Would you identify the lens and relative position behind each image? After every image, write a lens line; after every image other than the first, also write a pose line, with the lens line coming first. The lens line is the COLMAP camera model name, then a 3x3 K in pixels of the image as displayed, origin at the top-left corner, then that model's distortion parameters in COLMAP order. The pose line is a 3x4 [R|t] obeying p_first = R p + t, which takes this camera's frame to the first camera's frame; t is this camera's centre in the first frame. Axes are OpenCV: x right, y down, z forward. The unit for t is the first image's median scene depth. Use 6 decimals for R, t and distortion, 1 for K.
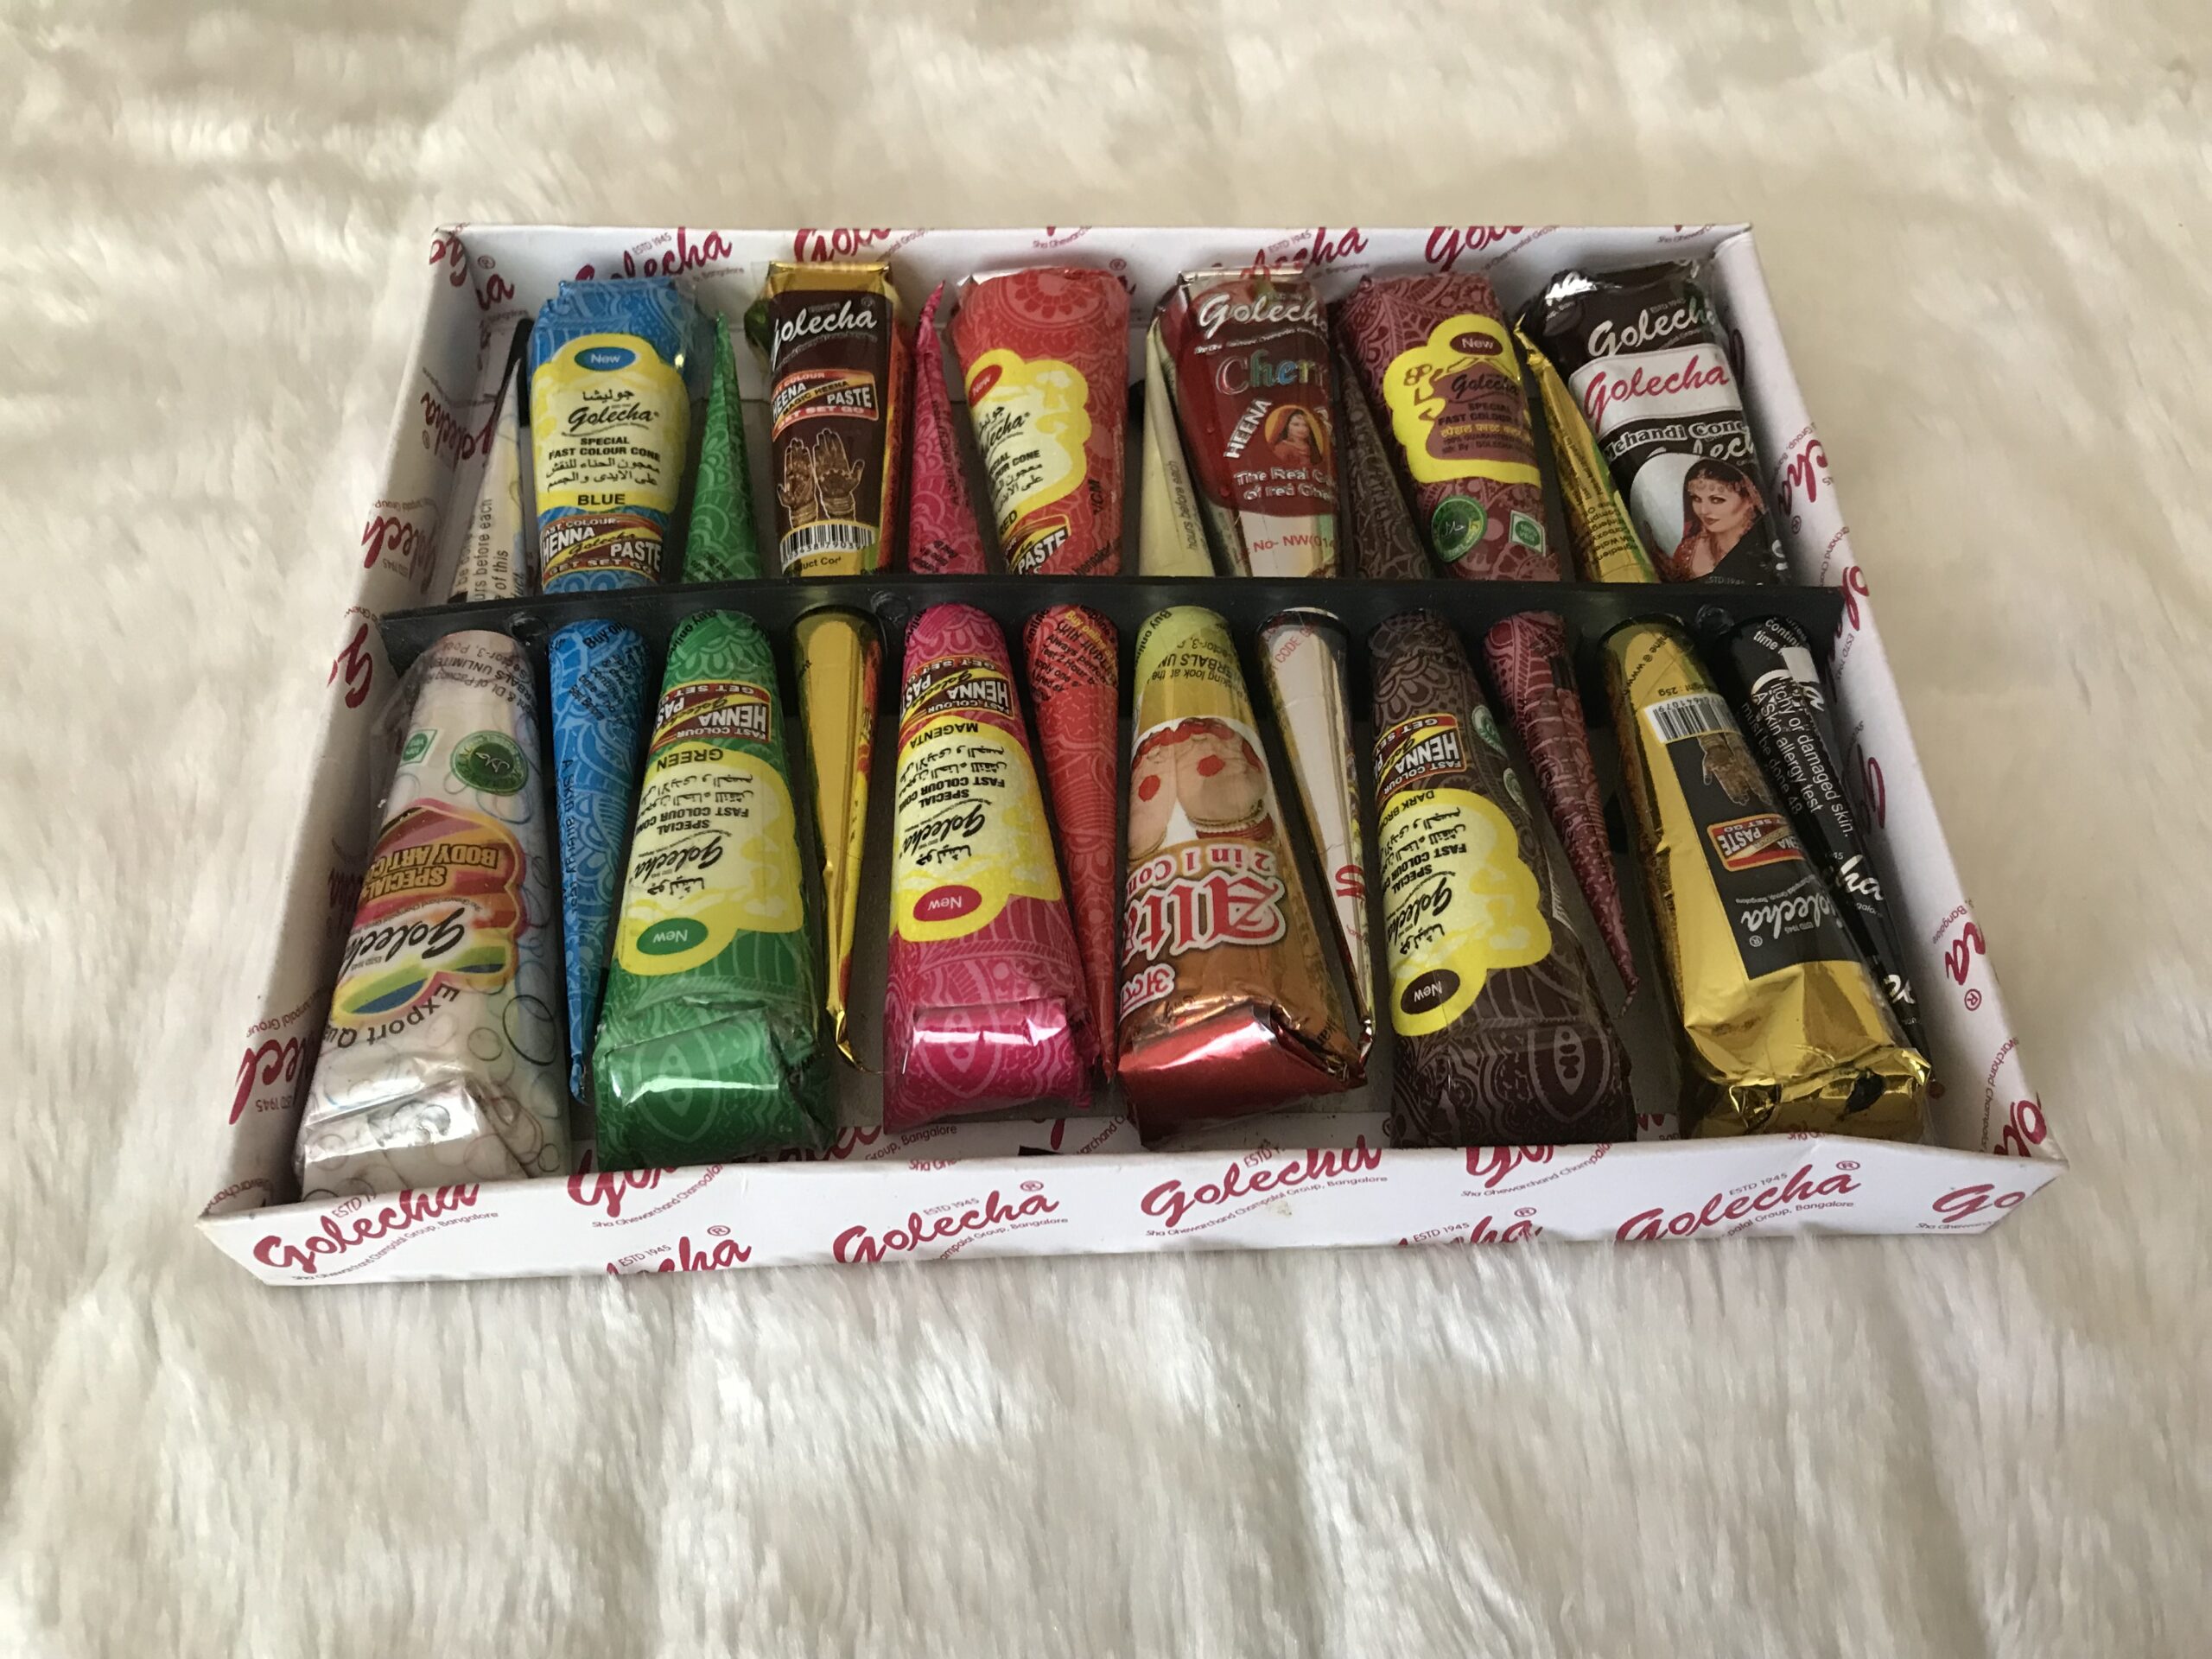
lens RADIAL K [[1795.0, 0, 1110.0], [0, 1795.0, 984.2], [0, 0, 1]] dist [0.074130, -0.172180]
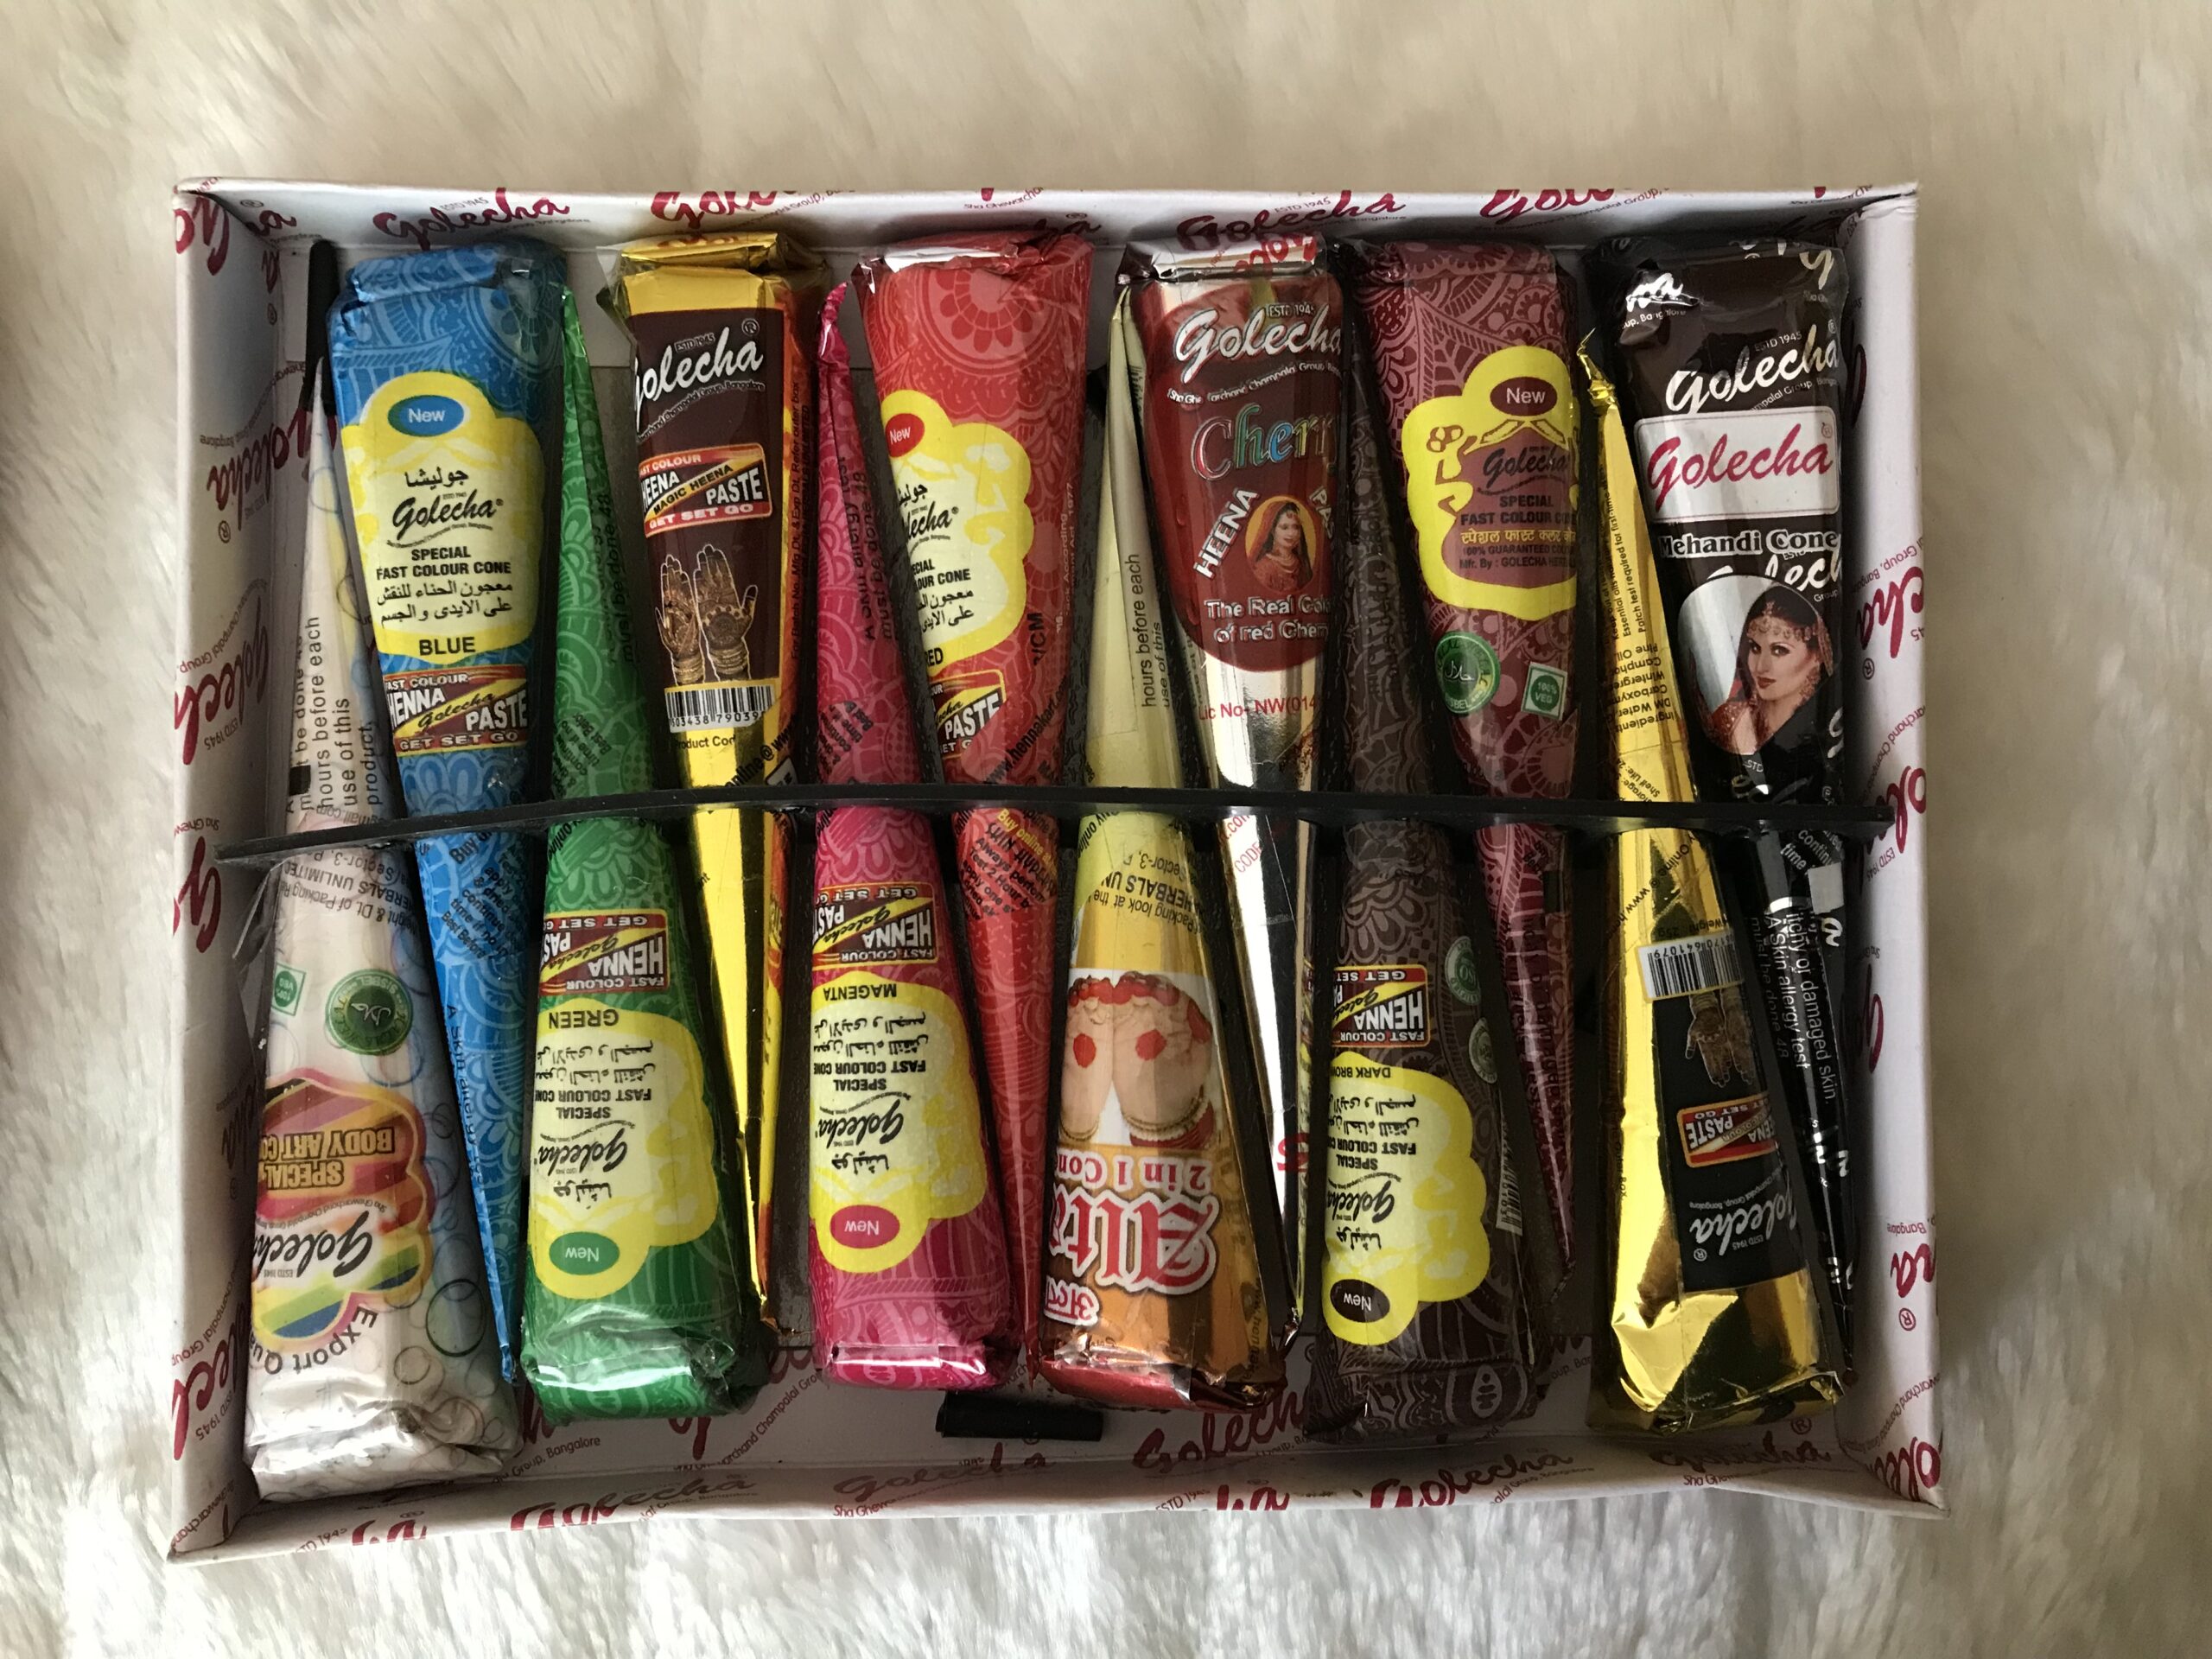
lens RADIAL K [[1776.5, 0, 1106.0], [0, 1776.5, 829.5], [0, 0, 1]] dist [0.009194, -0.008418]
pose [[0.999535, 0.030231, -0.004089, 0.031559], [-0.024288, 0.869720, 0.492947, -0.618787], [0.018459, -0.492619, 0.870050, 0.247567]]
